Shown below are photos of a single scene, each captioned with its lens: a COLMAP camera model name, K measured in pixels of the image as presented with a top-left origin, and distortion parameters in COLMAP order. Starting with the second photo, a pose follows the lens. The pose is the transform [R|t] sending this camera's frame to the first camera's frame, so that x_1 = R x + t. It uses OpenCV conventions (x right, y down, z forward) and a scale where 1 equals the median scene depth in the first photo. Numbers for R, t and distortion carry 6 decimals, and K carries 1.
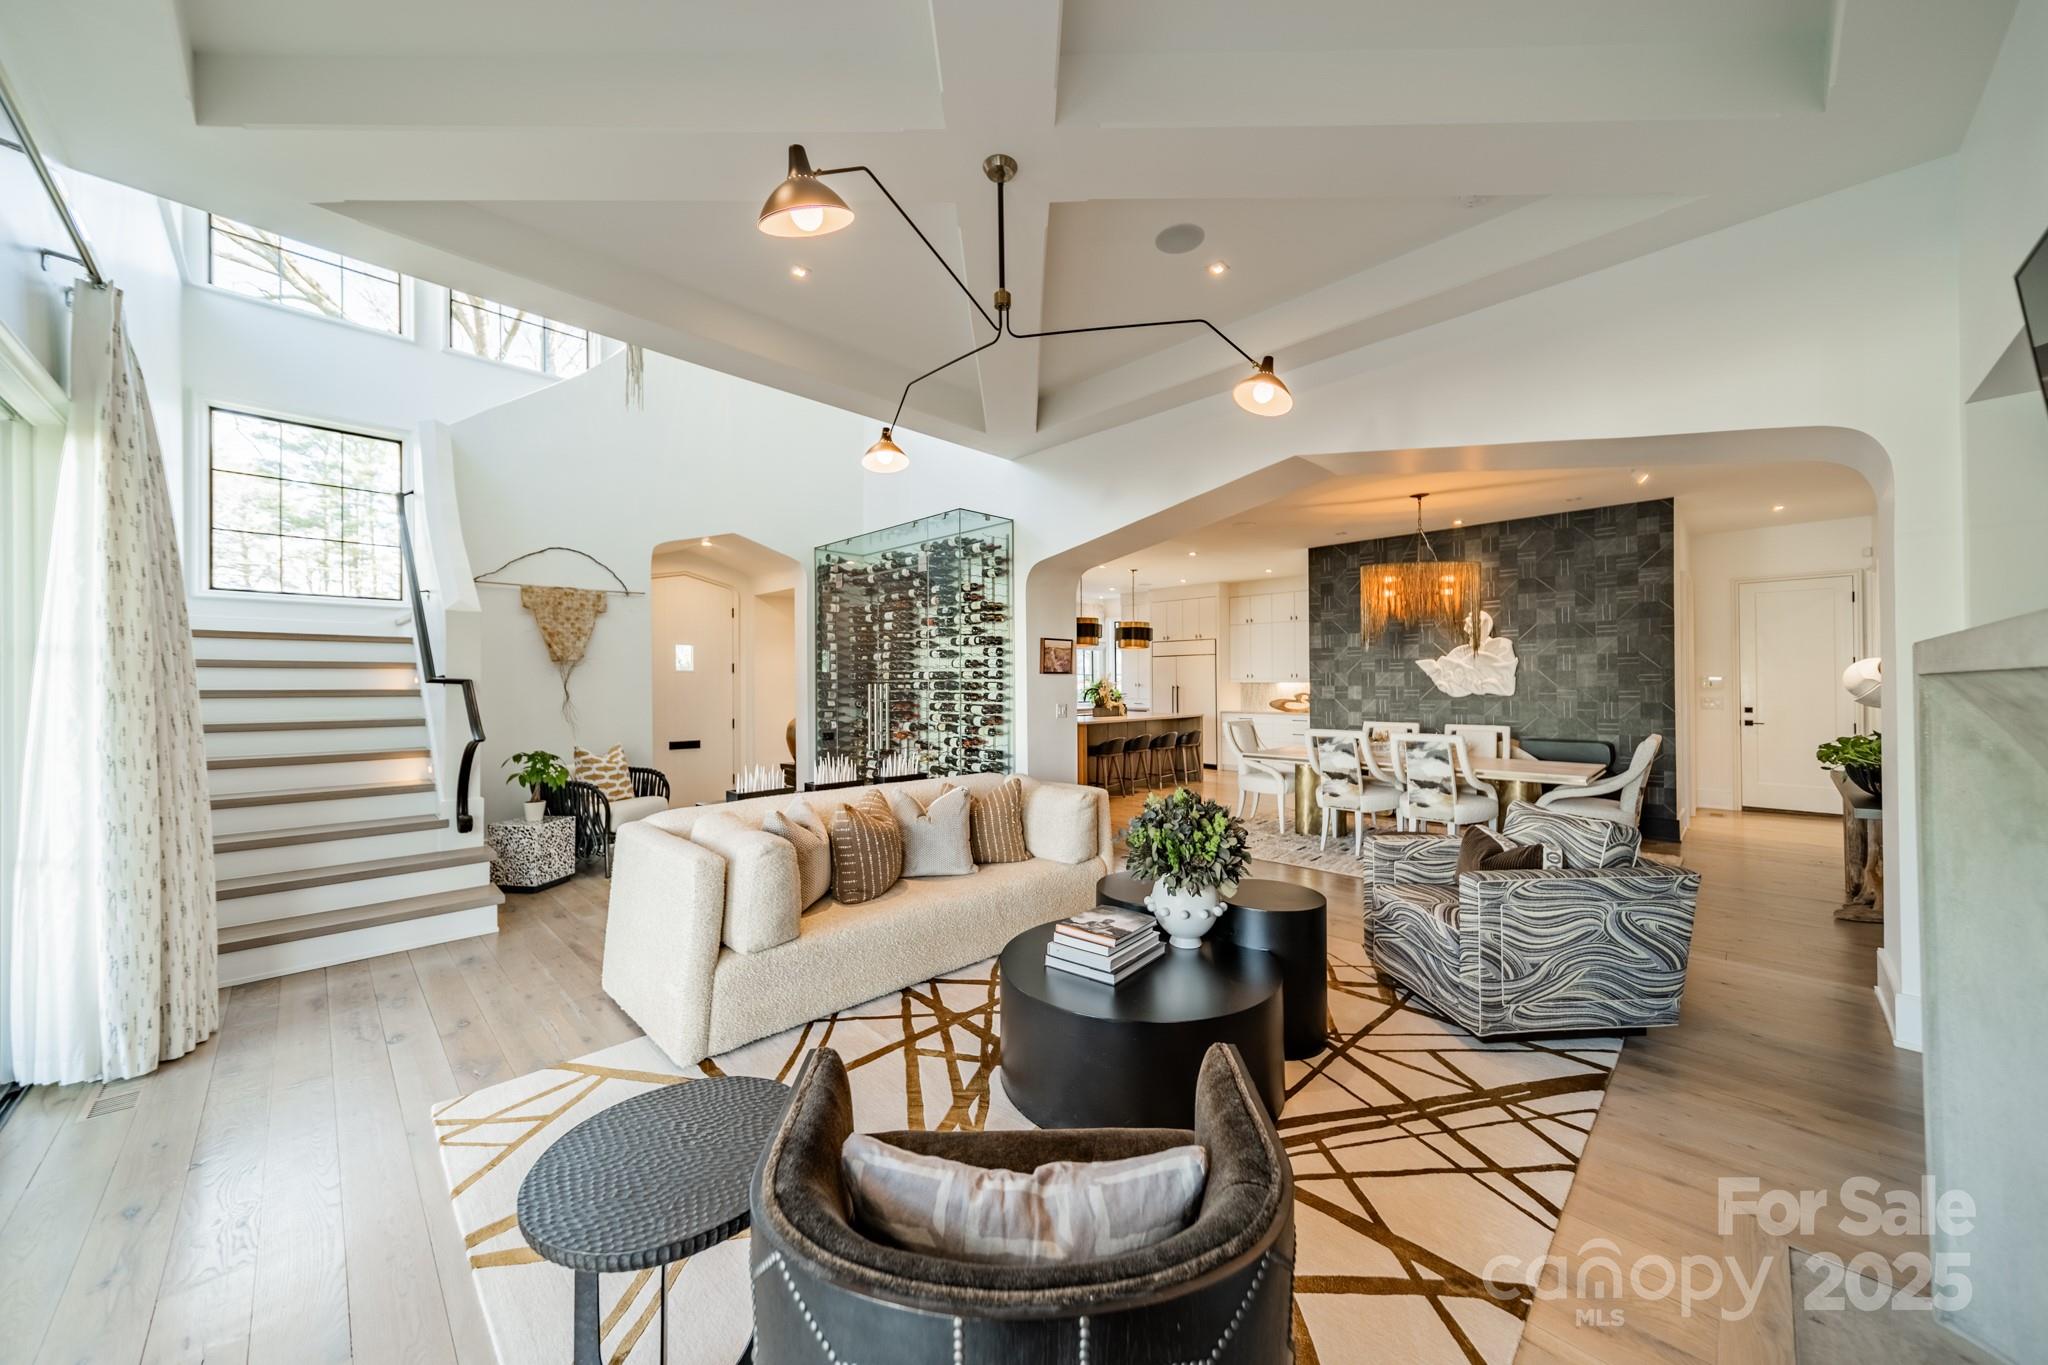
lens RADIAL K [[724.0, 0, 1030.7], [0, 724.0, 680.5], [0, 0, 1]] dist [0.007836, 0.000103]
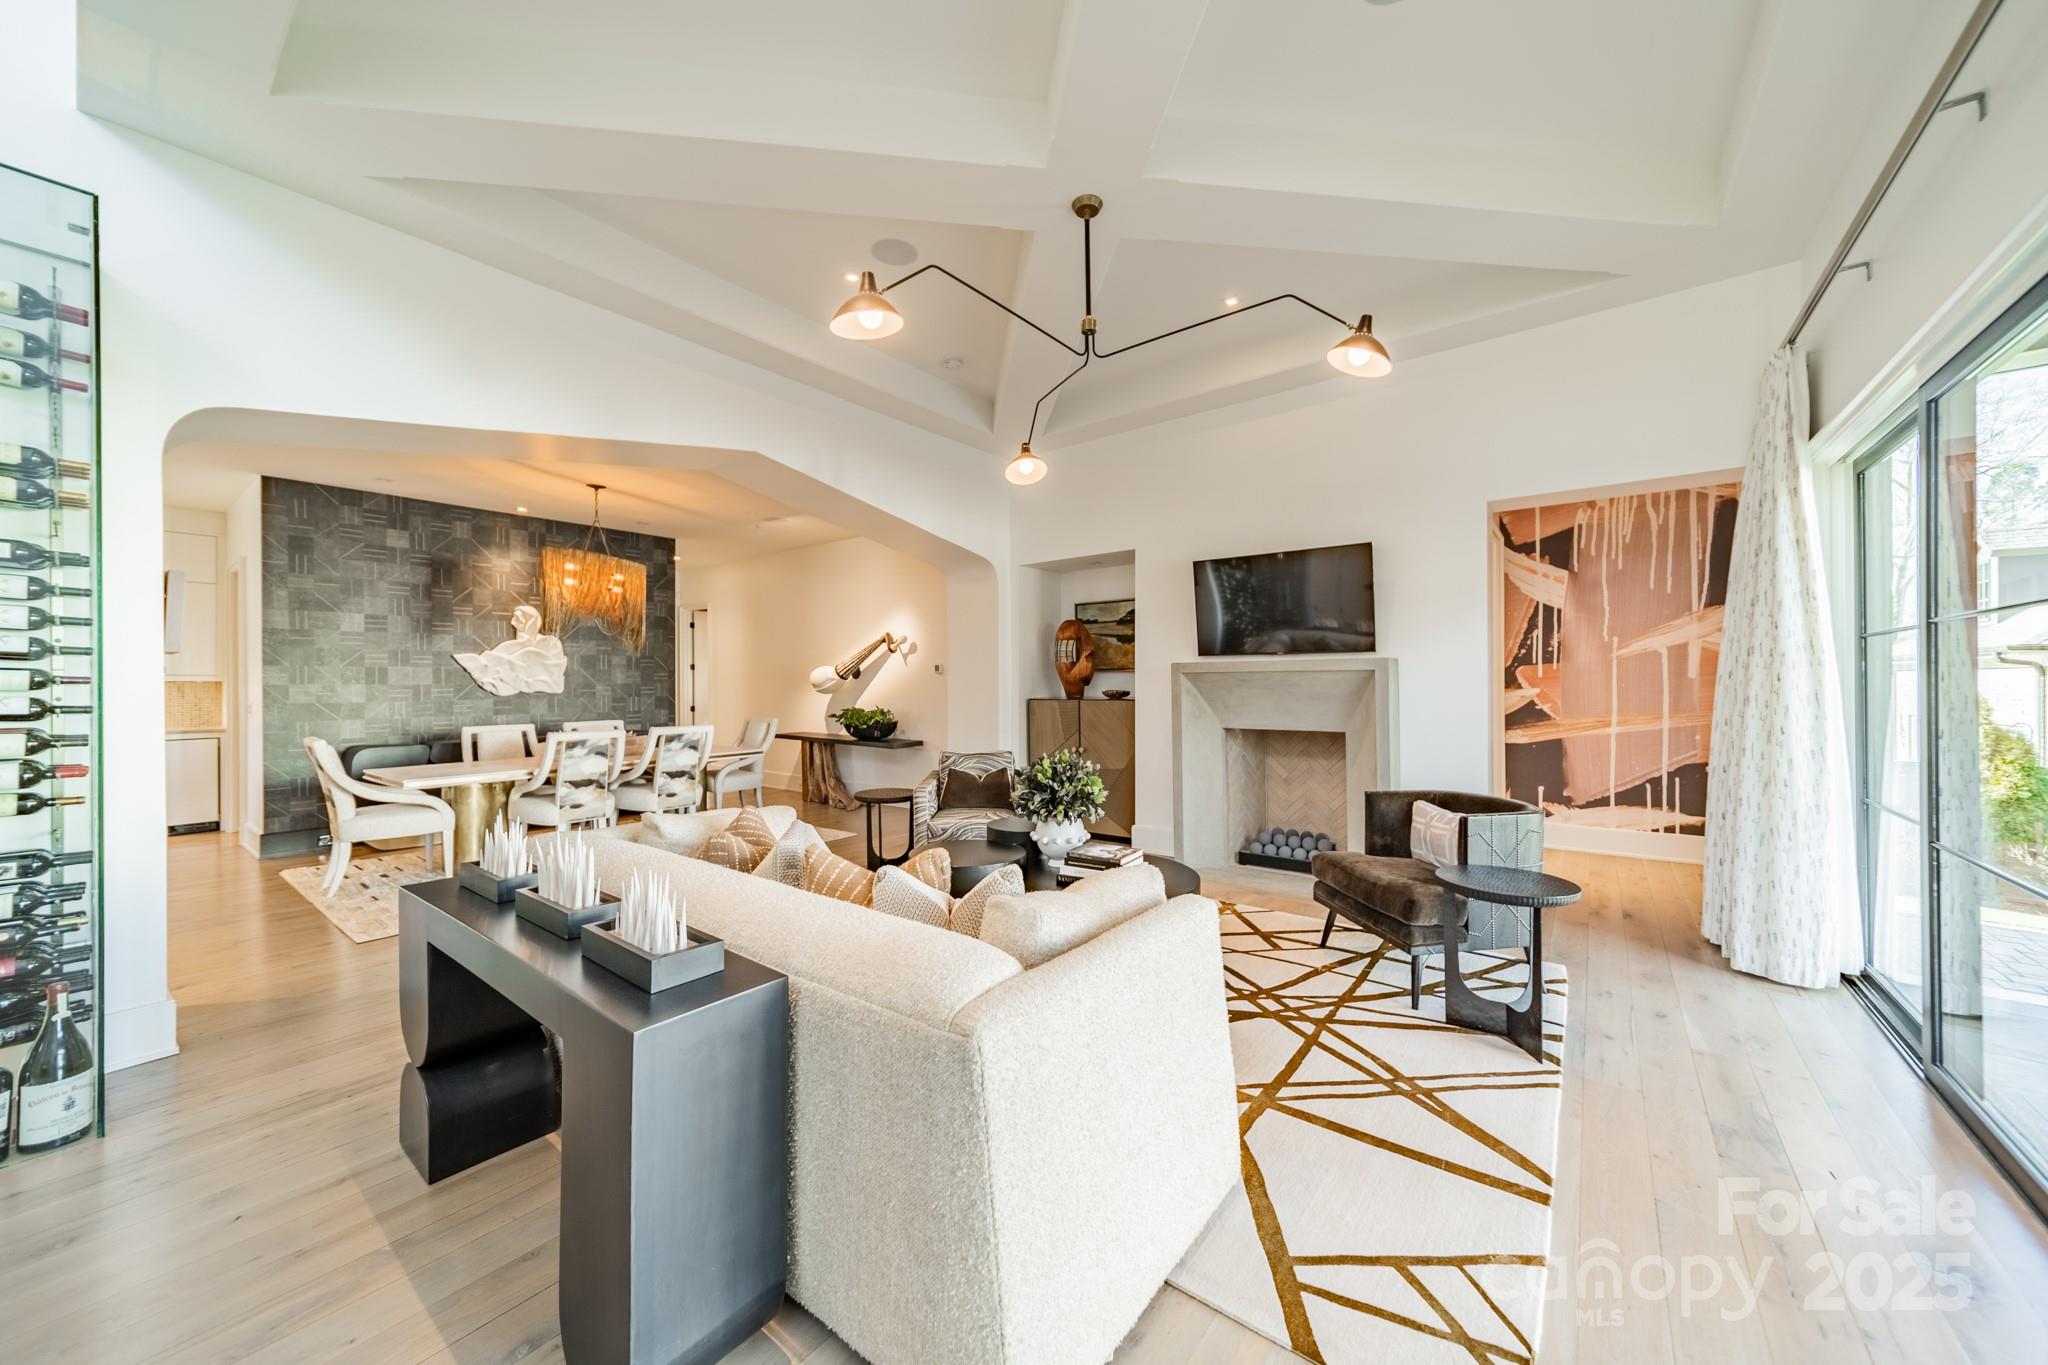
lens RADIAL K [[724.0, 0, 1030.7], [0, 724.0, 680.5], [0, 0, 1]] dist [0.007836, 0.000103]
pose [[-0.122805, 0.006136, 0.992412, -0.437593], [0.001492, 0.999981, -0.005998, 0.010564], [-0.992430, 0.000744, -0.122811, 0.473328]]
